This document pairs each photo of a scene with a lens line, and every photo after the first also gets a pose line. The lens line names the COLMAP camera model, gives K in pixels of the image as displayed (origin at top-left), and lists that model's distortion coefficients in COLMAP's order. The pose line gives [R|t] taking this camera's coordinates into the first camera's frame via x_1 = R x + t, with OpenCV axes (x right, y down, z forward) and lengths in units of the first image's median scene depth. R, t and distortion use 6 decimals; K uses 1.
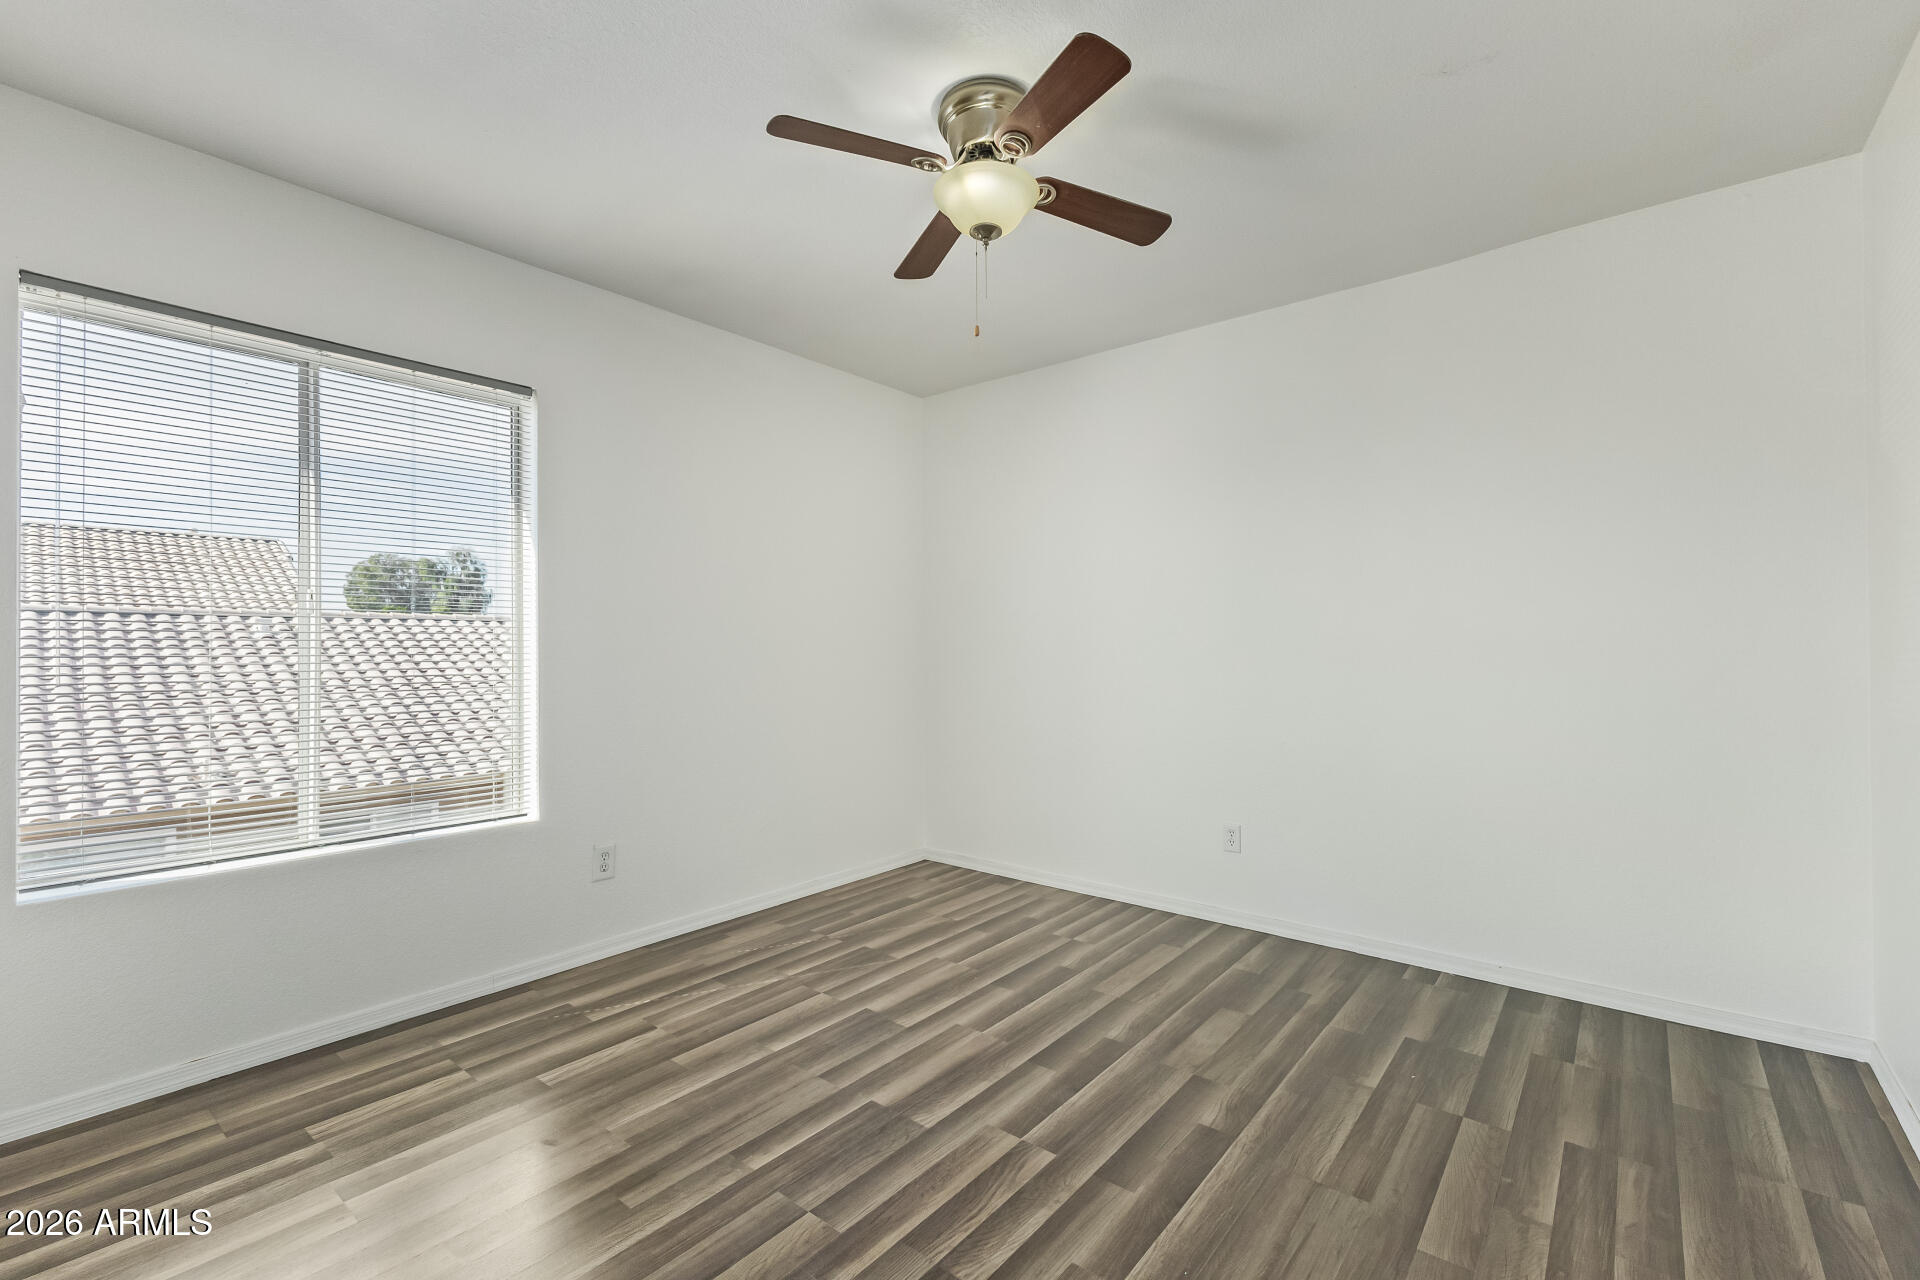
lens RADIAL K [[841.7, 0, 955.3], [0, 841.7, 651.5], [0, 0, 1]] dist [0.010999, -0.000726]
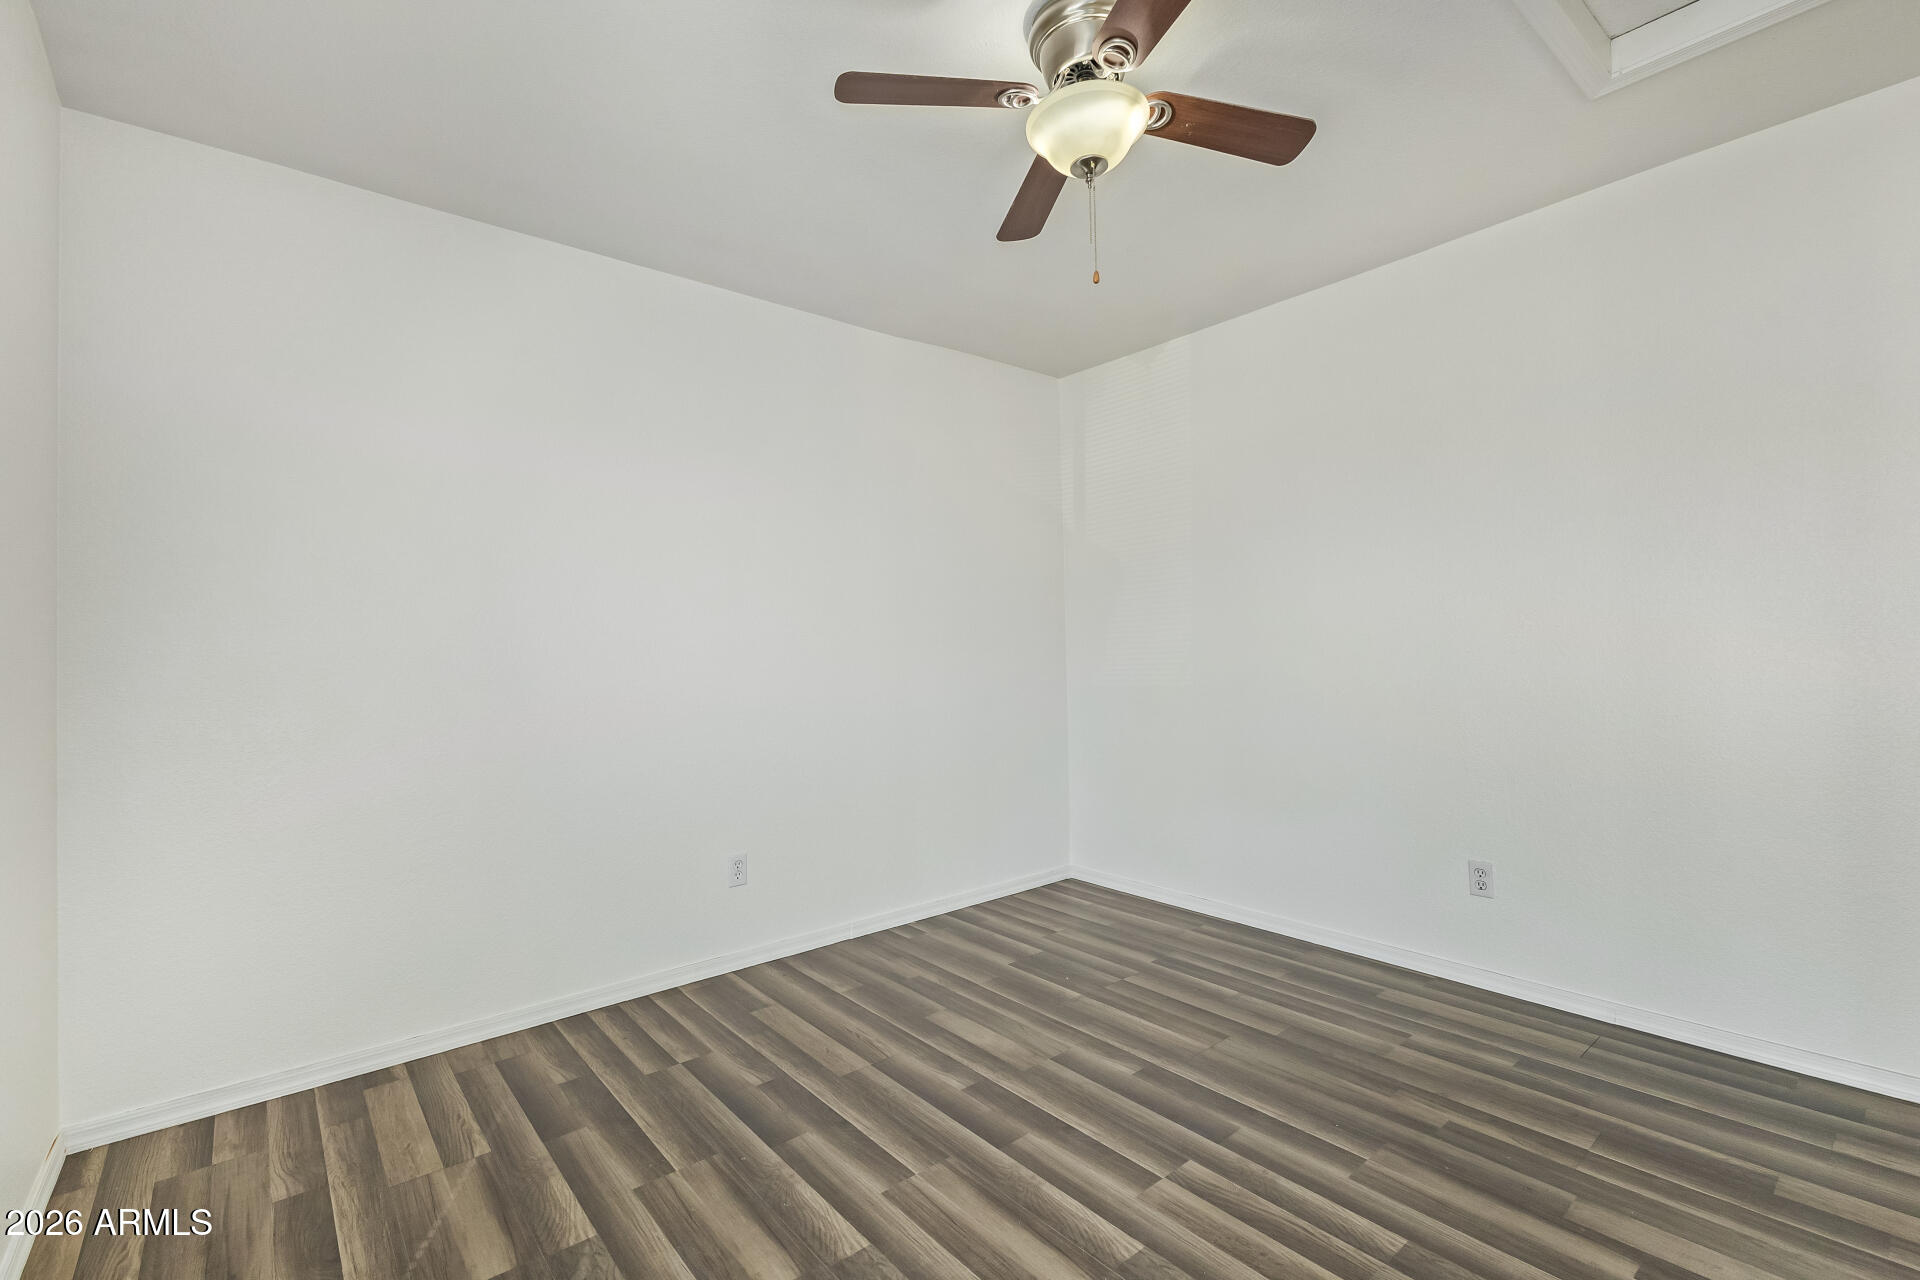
lens RADIAL K [[841.7, 0, 955.3], [0, 841.7, 651.5], [0, 0, 1]] dist [0.010999, -0.000726]
pose [[0.183631, -0.000095, 0.982995, -0.655700], [0.027026, 0.999622, -0.004952, -0.001671], [-0.982624, 0.027476, 0.183565, 0.776380]]
